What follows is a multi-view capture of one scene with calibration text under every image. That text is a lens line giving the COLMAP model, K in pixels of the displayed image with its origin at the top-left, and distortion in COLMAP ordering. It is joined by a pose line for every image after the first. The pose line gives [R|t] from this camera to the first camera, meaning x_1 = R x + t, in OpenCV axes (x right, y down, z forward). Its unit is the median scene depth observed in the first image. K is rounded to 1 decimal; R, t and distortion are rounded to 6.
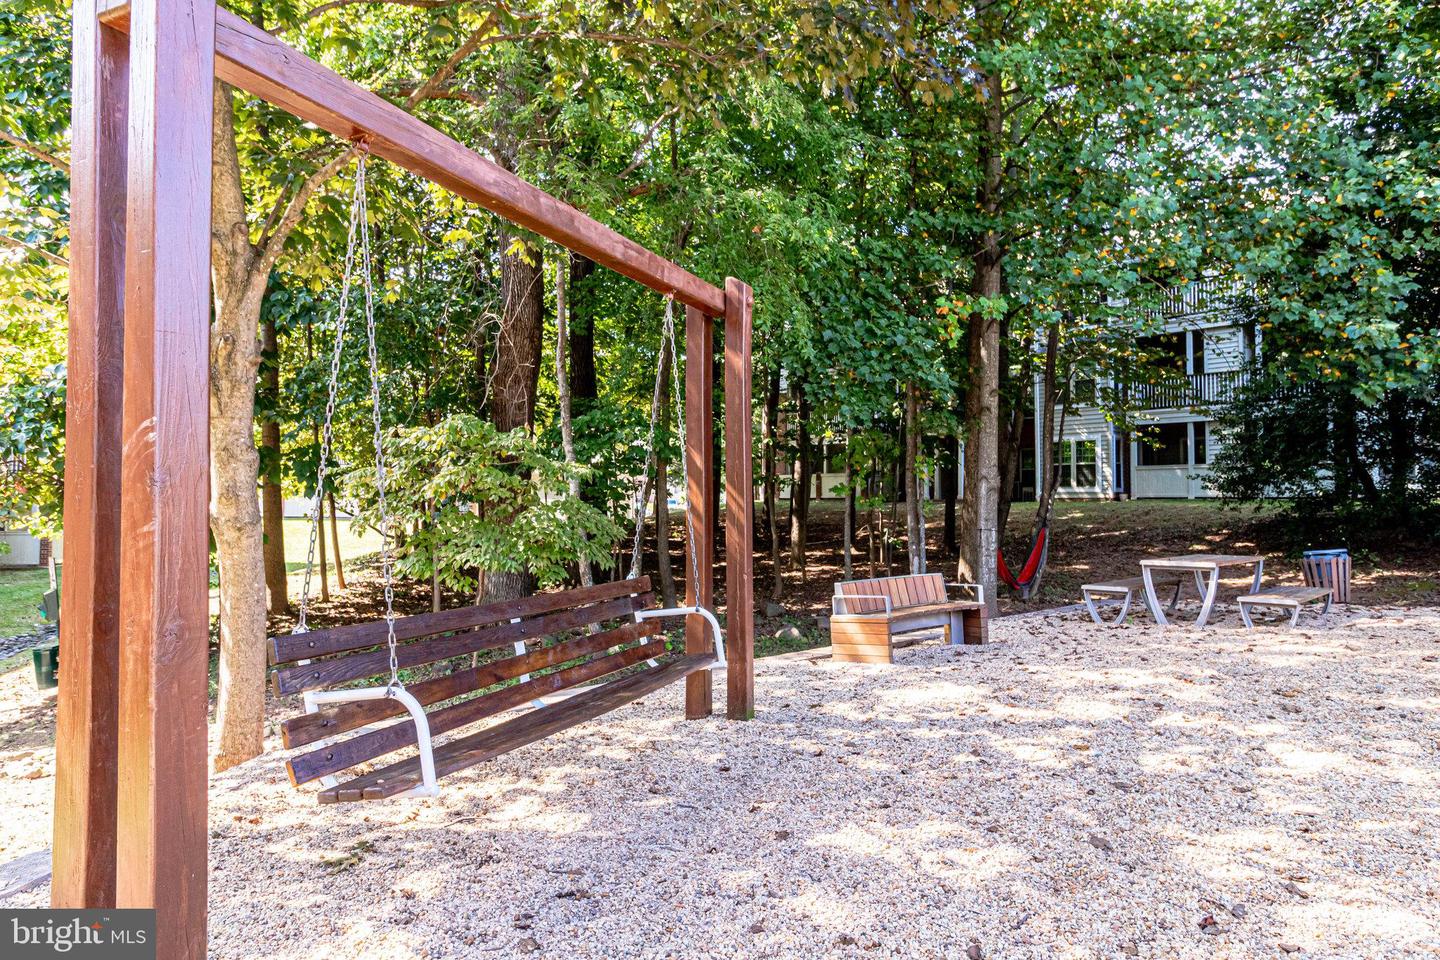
lens RADIAL K [[854.7, 0, 719.5], [0, 854.7, 481.2], [0, 0, 1]] dist [0.000603, -0.003225]
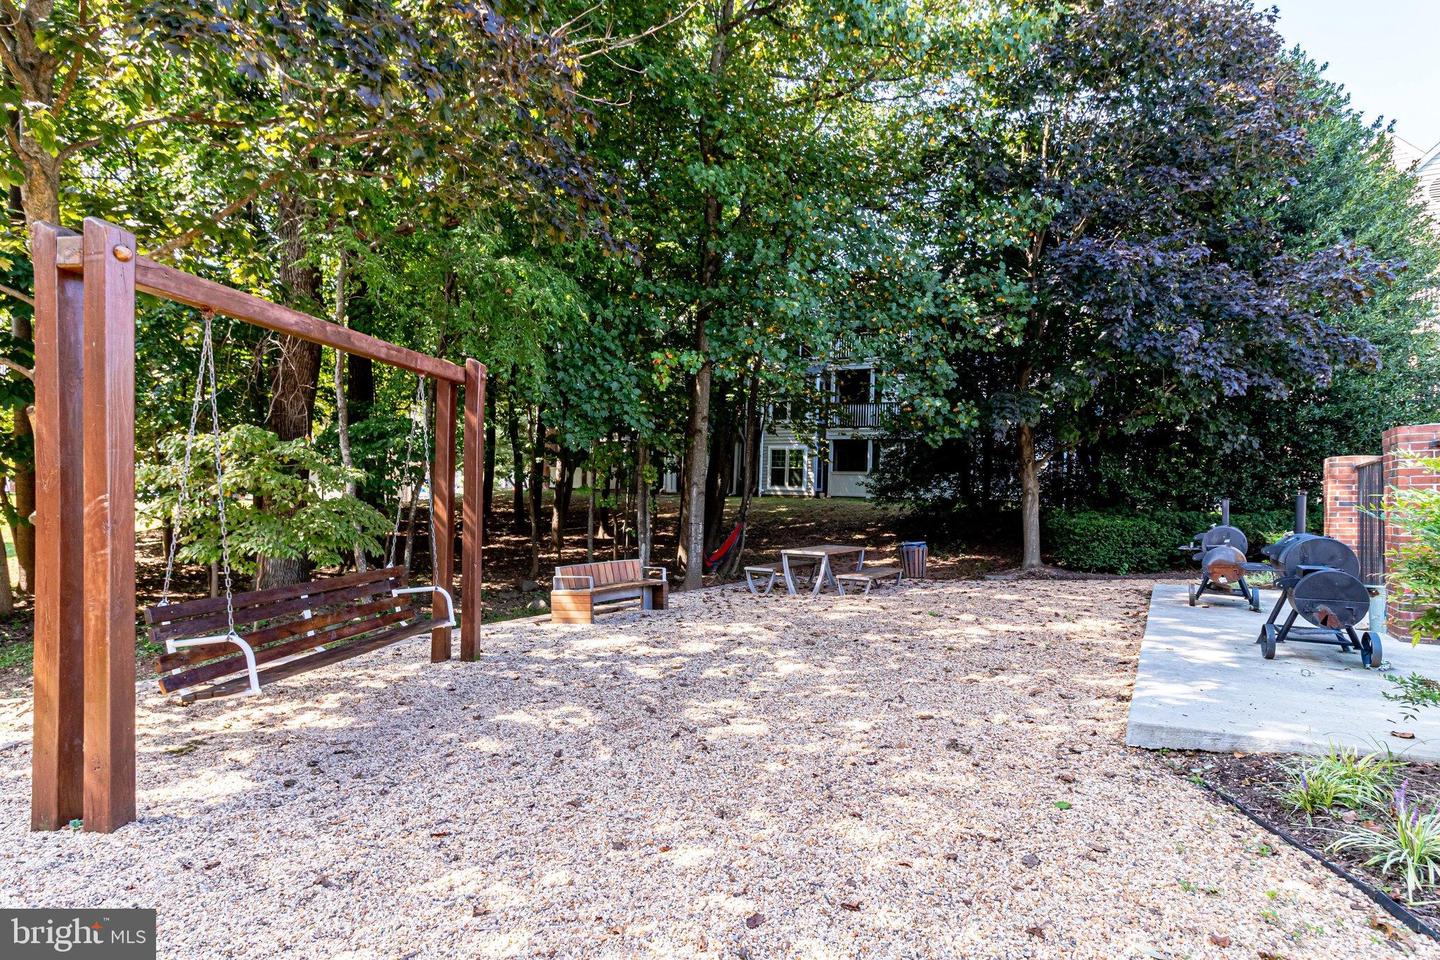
lens RADIAL K [[733.0, 0, 715.6], [0, 733.0, 511.6], [0, 0, 1]] dist [-0.004100, 0.002266]
pose [[0.956812, 0.020925, 0.289954, 0.032379], [-0.035472, 0.998357, 0.045007, -0.029350], [-0.288535, -0.053348, 0.955982, -0.179960]]
